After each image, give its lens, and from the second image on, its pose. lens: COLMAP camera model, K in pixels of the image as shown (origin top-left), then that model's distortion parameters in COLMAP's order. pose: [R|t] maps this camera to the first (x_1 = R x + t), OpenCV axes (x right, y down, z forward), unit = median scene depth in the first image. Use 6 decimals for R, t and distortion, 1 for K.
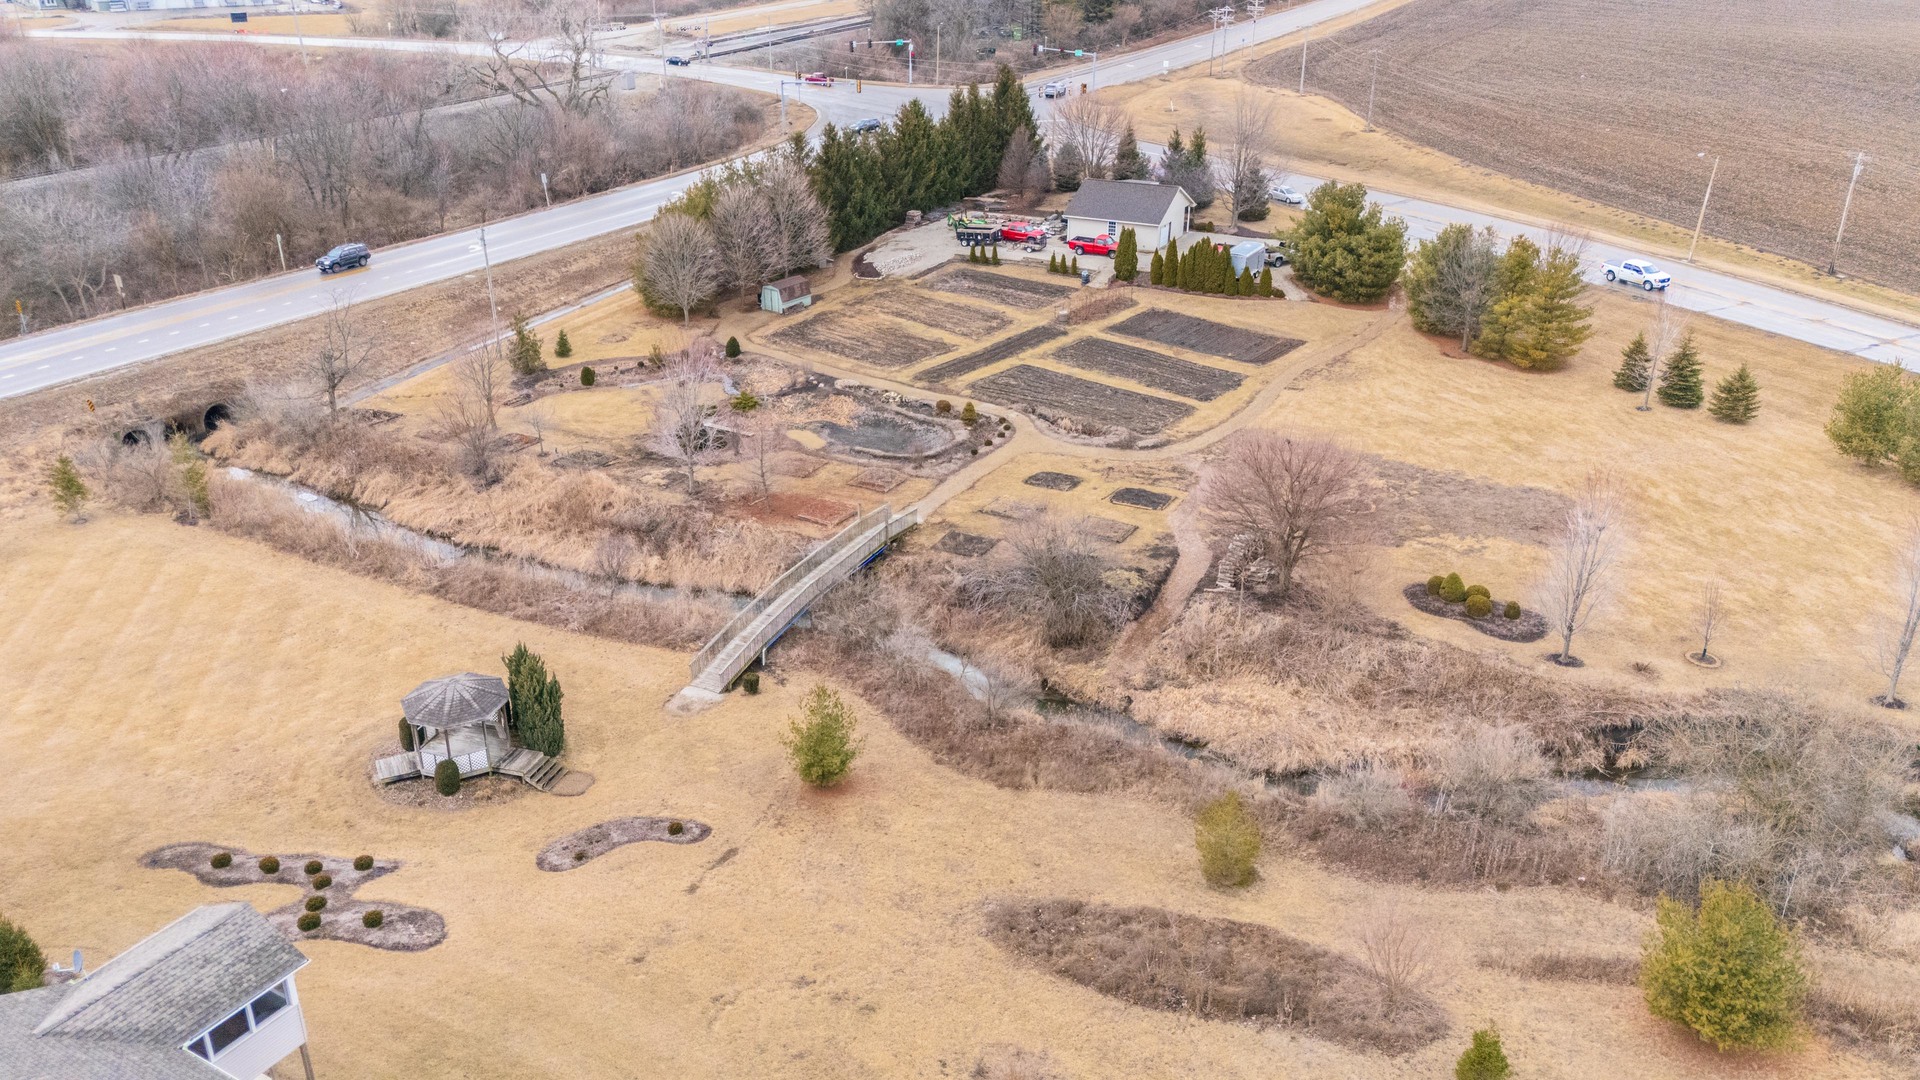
lens RADIAL K [[1433.5, 0, 957.4], [0, 1433.5, 534.3], [0, 0, 1]] dist [0.060348, -0.052460]
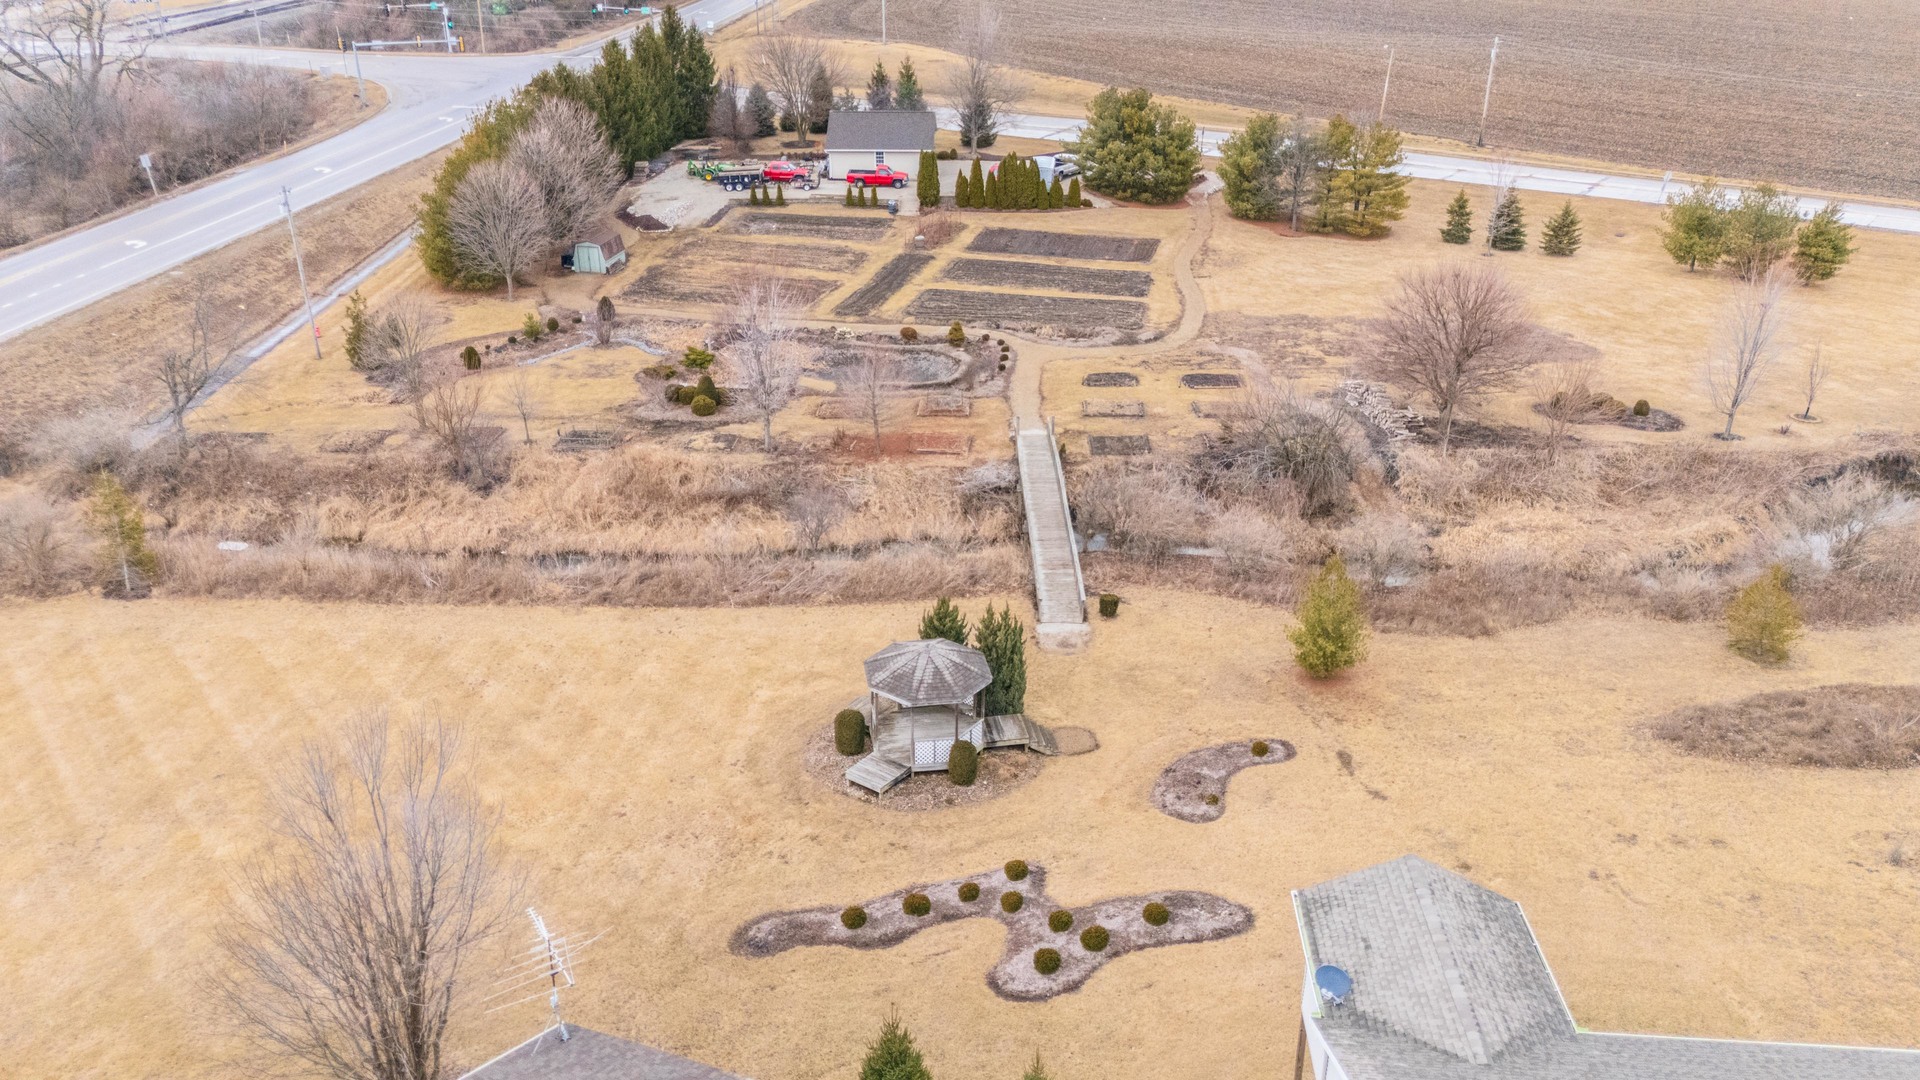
lens RADIAL K [[1433.5, 0, 952.1], [0, 1433.5, 545.2], [0, 0, 1]] dist [0.060348, -0.052460]
pose [[0.897513, -0.184094, 0.400724, -0.339829], [0.183184, 0.982225, 0.040953, 0.009321], [-0.401140, 0.036650, 0.915283, 0.146795]]
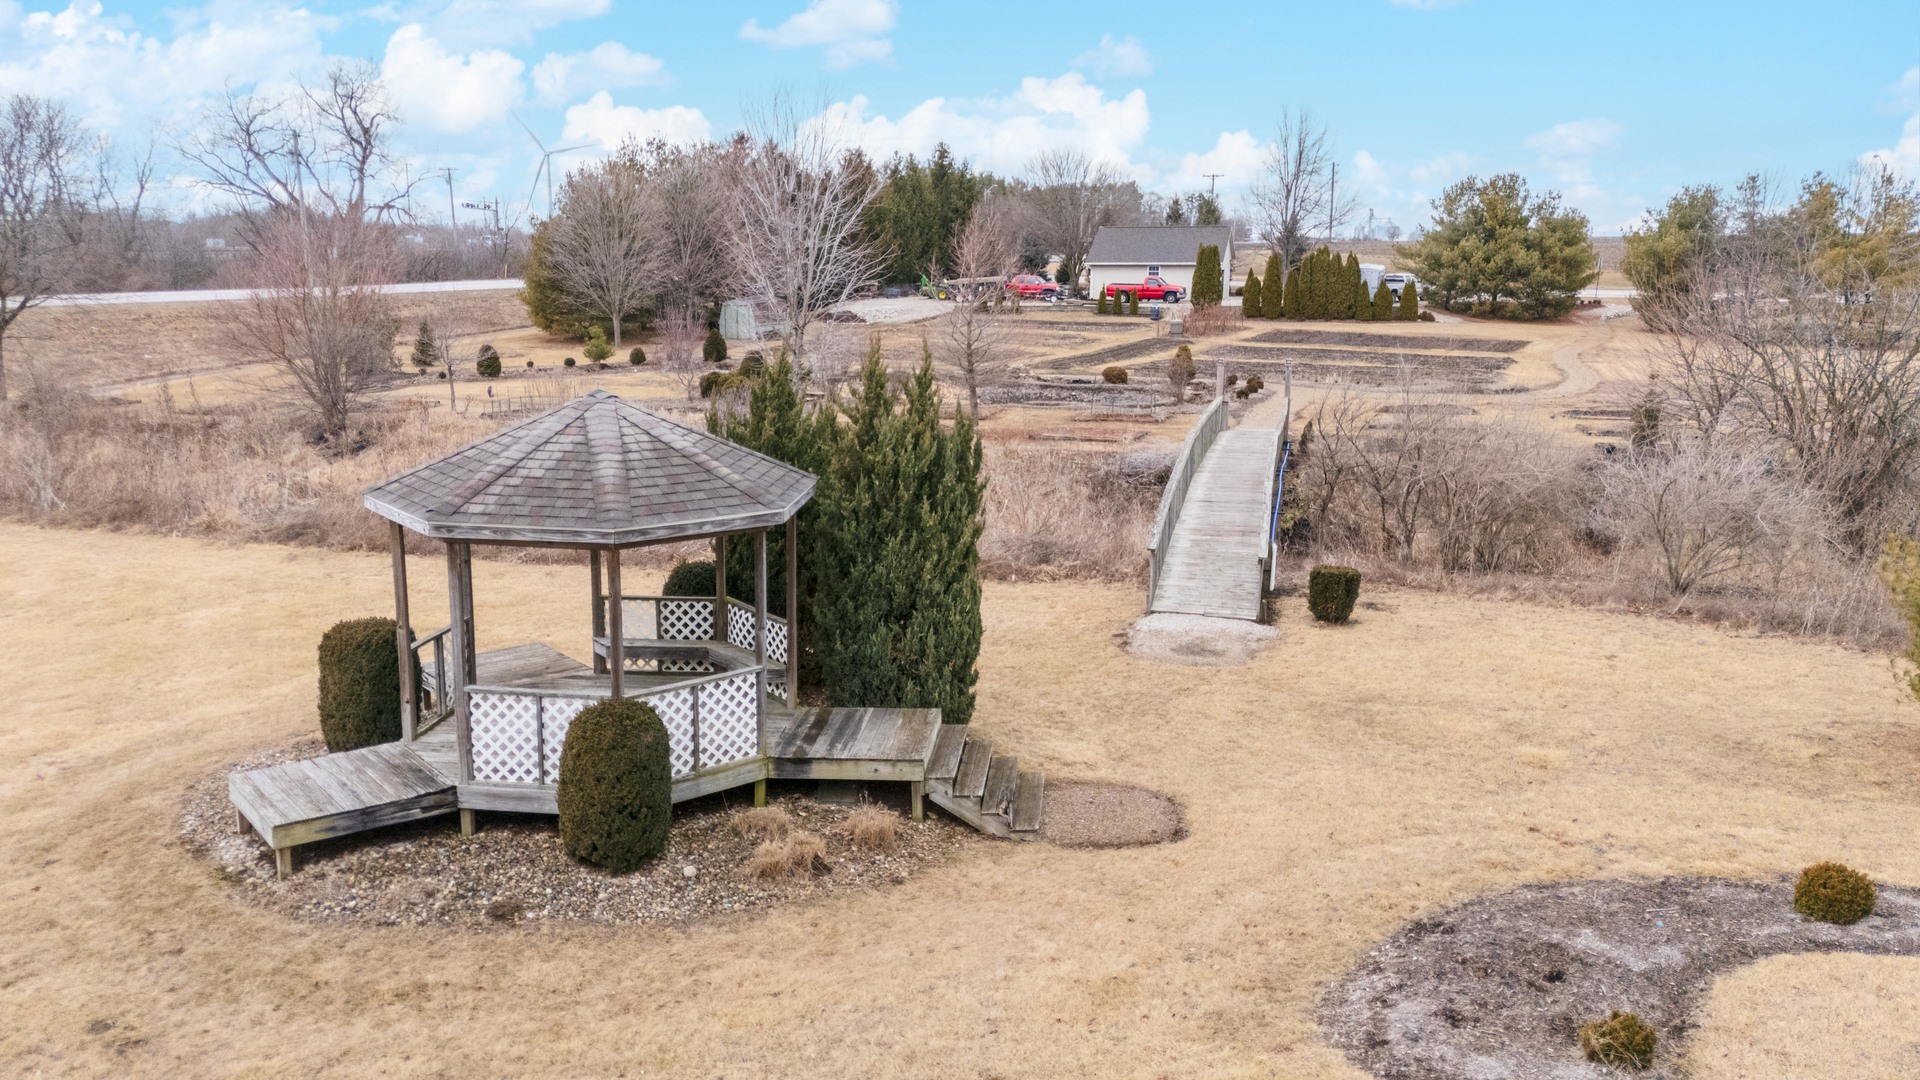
lens RADIAL K [[1433.5, 0, 949.2], [0, 1433.5, 541.8], [0, 0, 1]] dist [0.060348, -0.052460]
pose [[0.980549, -0.037010, 0.192752, -0.179878], [0.079729, 0.972493, -0.218861, 0.095809], [-0.179350, 0.229972, 0.956528, 0.407979]]
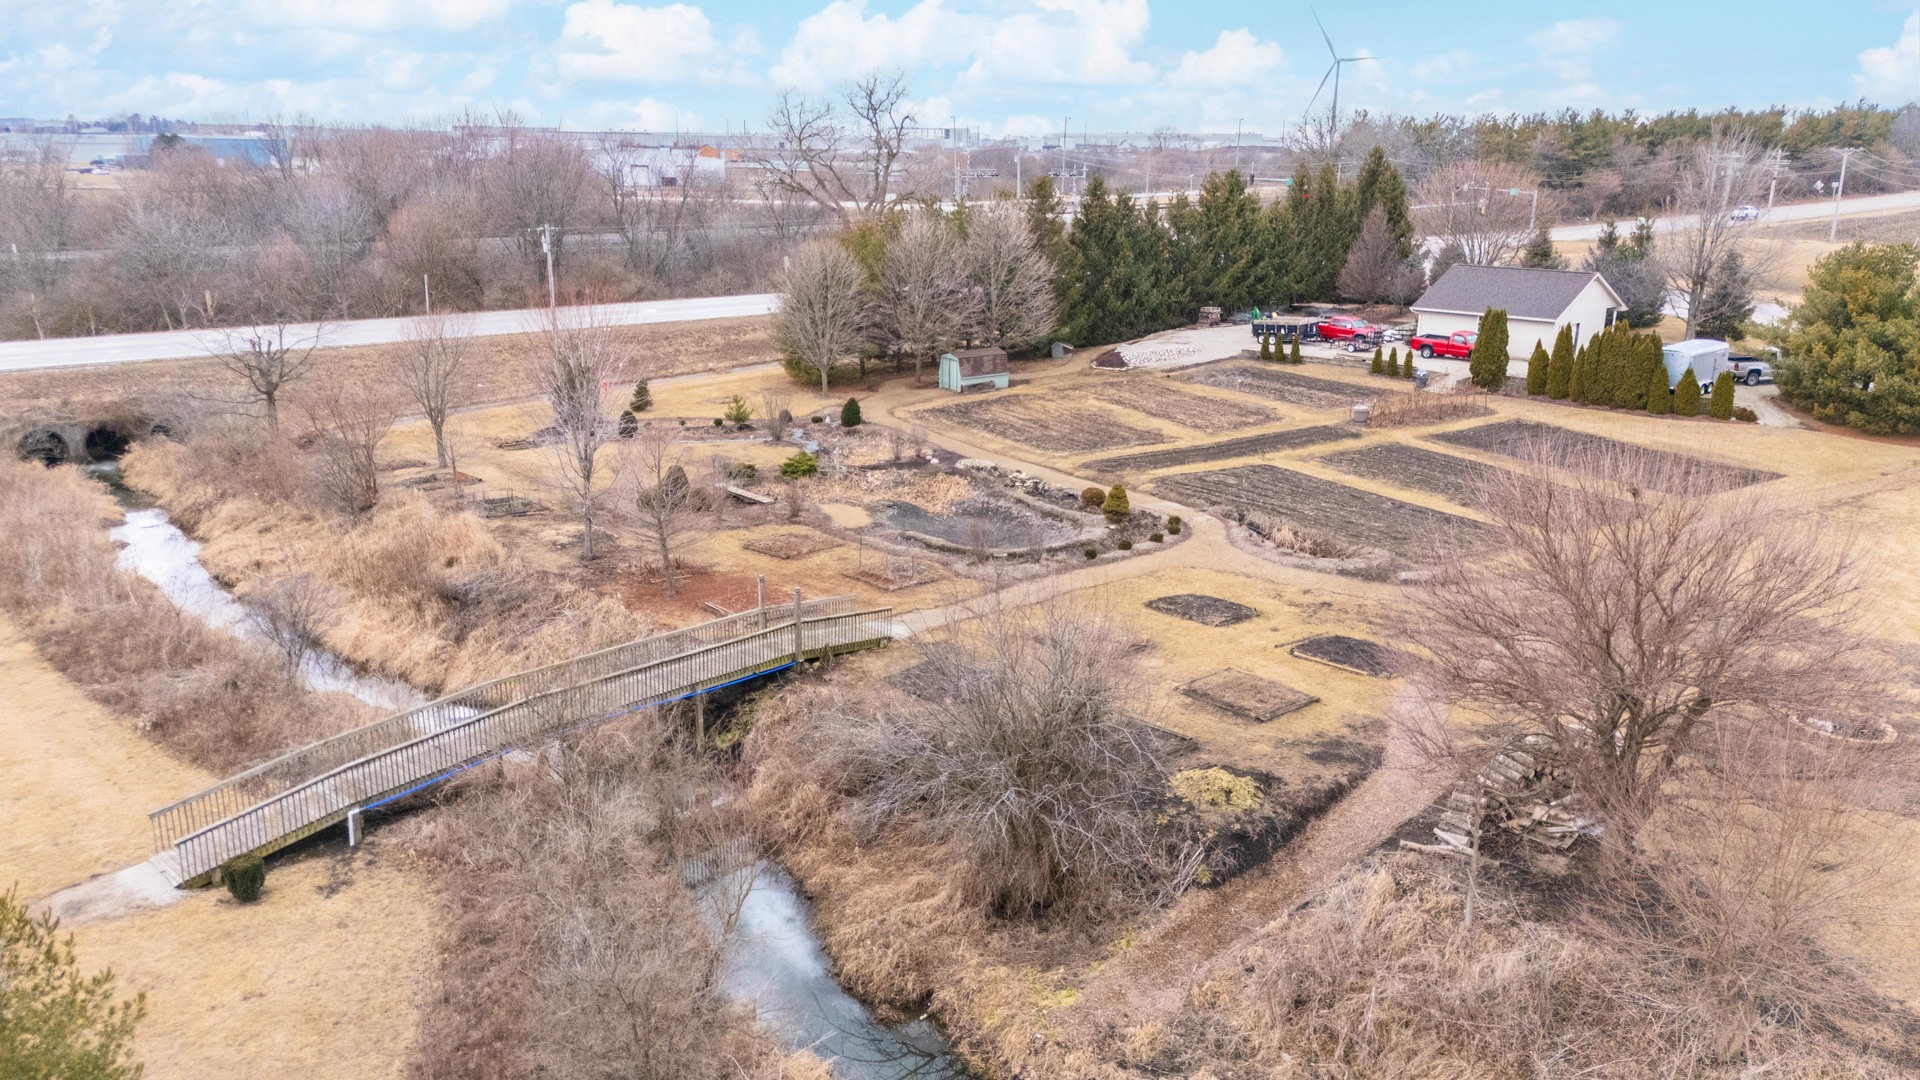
lens RADIAL K [[1433.5, 0, 953.0], [0, 1433.5, 531.1], [0, 0, 1]] dist [0.060348, -0.052460]
pose [[0.945025, 0.092149, -0.313744, 0.115255], [-0.143124, 0.979248, -0.143488, 0.019324], [0.294011, 0.180504, 0.938603, 0.370754]]
